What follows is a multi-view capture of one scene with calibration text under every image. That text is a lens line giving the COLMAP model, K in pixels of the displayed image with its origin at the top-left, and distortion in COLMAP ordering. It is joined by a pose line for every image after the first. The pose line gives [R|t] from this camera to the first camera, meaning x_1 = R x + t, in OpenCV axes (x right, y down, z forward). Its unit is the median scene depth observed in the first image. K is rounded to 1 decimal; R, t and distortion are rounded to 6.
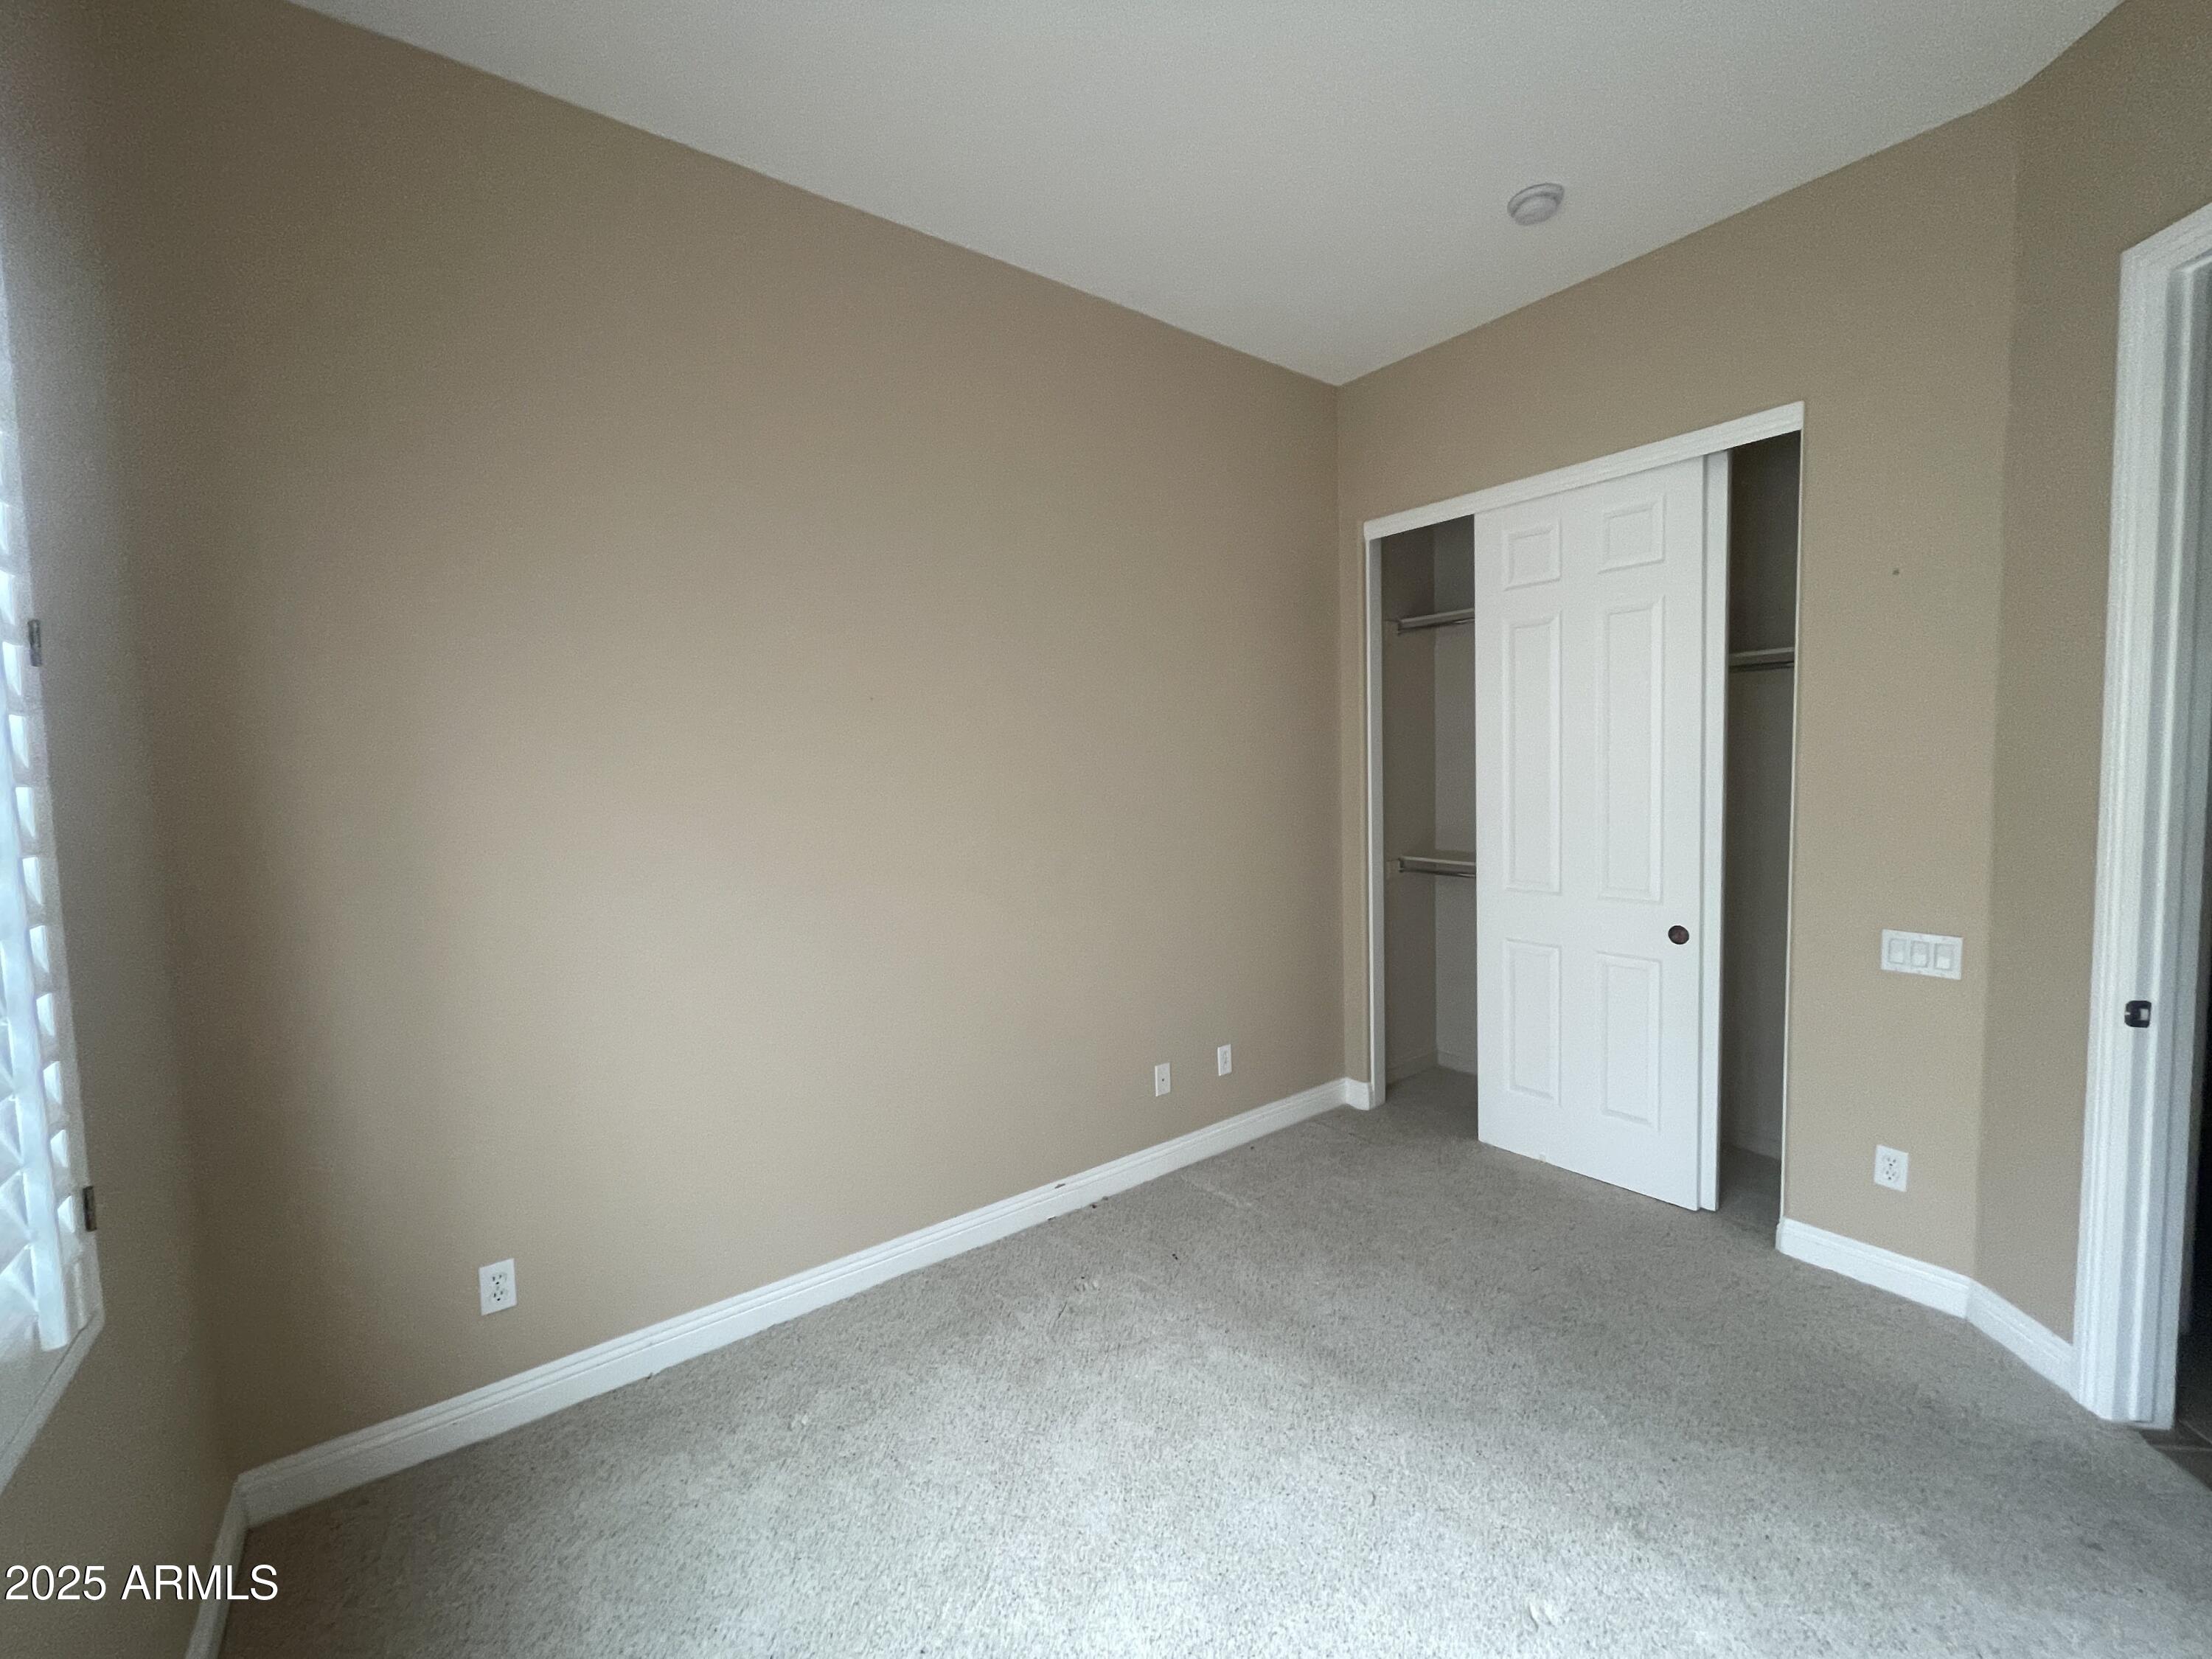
lens RADIAL K [[898.6, 0, 1107.7], [0, 898.6, 835.8], [0, 0, 1]] dist [0.001148, 0.000205]
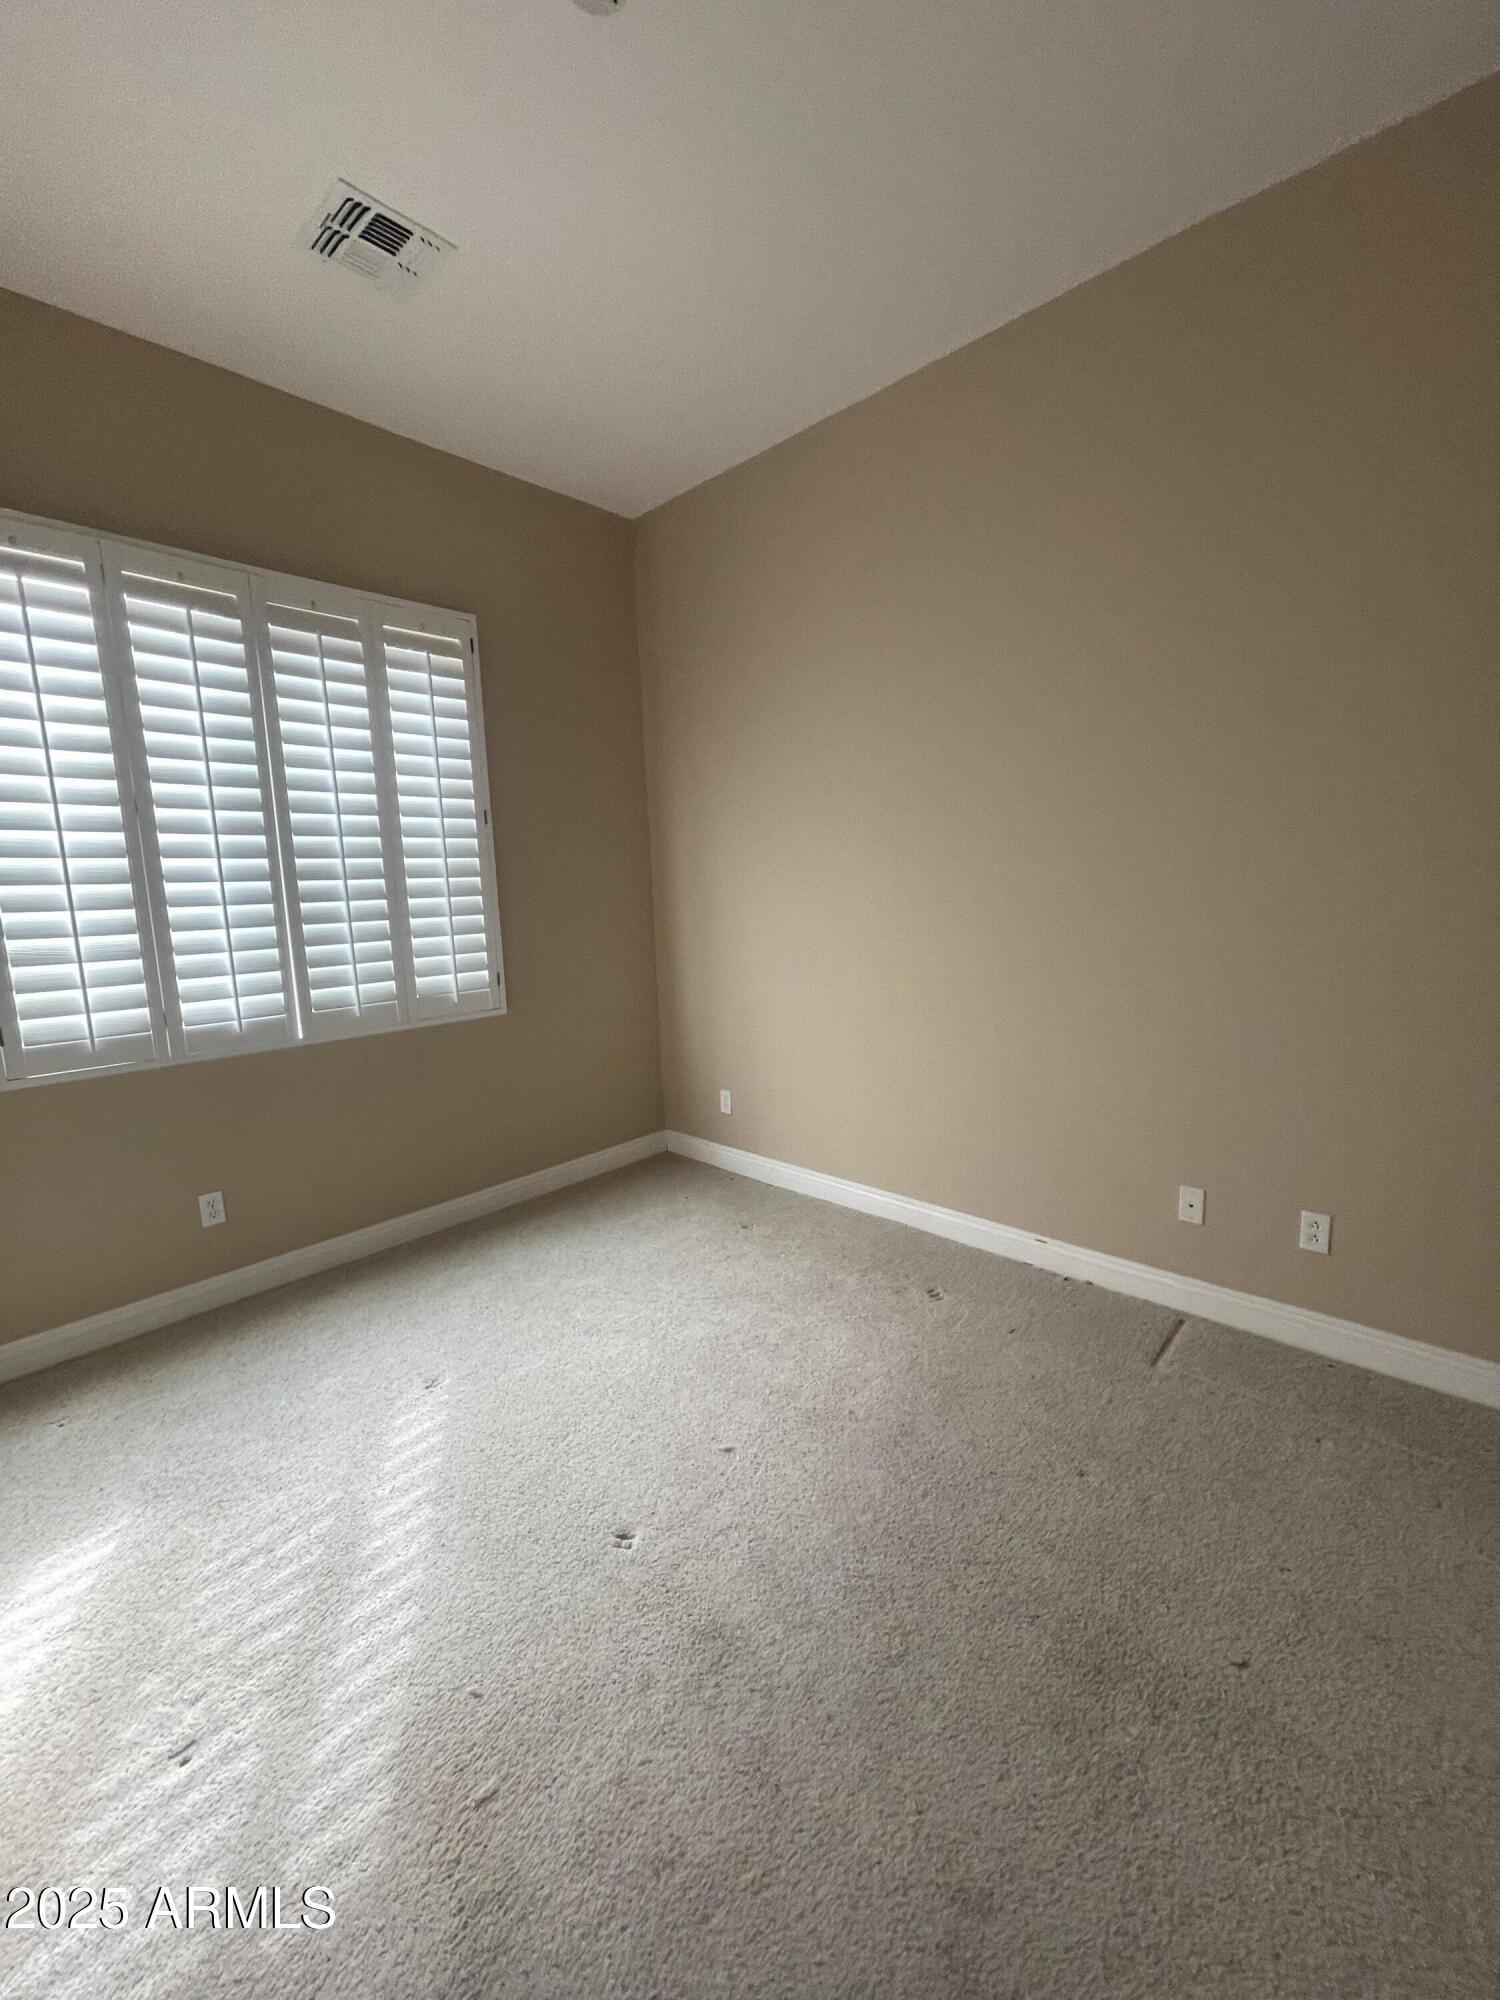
lens RADIAL K [[812.4, 0, 755.0], [0, 812.4, 992.3], [0, 0, 1]] dist [0.001148, 0.000205]
pose [[0.163397, 0.160761, -0.973374, 1.138526], [-0.037133, 0.986937, 0.156768, -0.051346], [0.985861, 0.010529, 0.167232, 0.747979]]
